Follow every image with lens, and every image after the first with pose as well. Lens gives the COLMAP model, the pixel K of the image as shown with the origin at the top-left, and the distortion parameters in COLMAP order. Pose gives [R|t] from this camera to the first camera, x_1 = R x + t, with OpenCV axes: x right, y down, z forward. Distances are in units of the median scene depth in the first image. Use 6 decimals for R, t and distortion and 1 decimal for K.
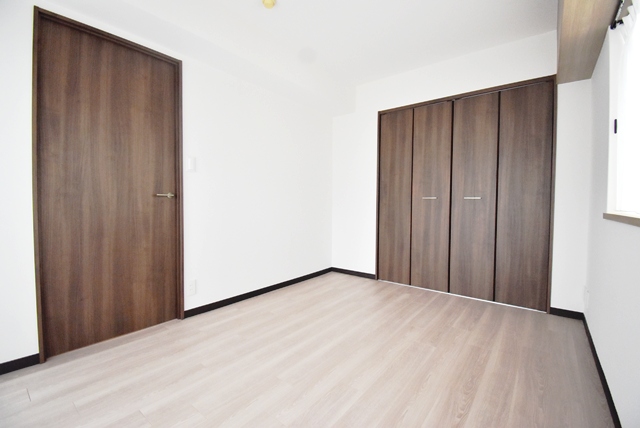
lens RADIAL K [[282.5, 0, 319.7], [0, 282.5, 210.0], [0, 0, 1]] dist [0.023784, -0.026446]
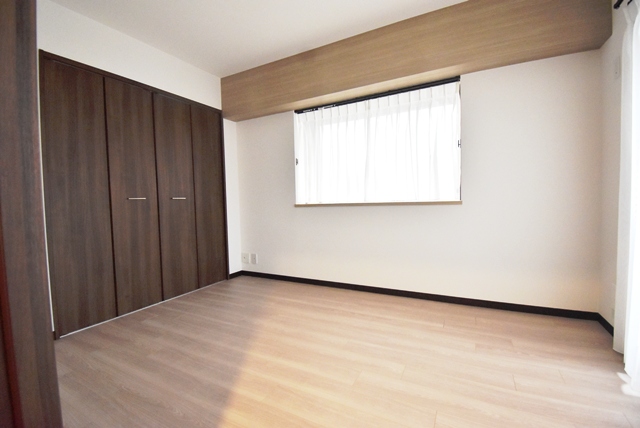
lens RADIAL K [[282.5, 0, 319.7], [0, 282.5, 210.0], [0, 0, 1]] dist [0.023784, -0.026446]
pose [[-0.187392, -0.035245, 0.981653, -0.560612], [0.056009, 0.997347, 0.046500, -0.018683], [-0.980687, 0.063695, -0.184920, 0.679167]]
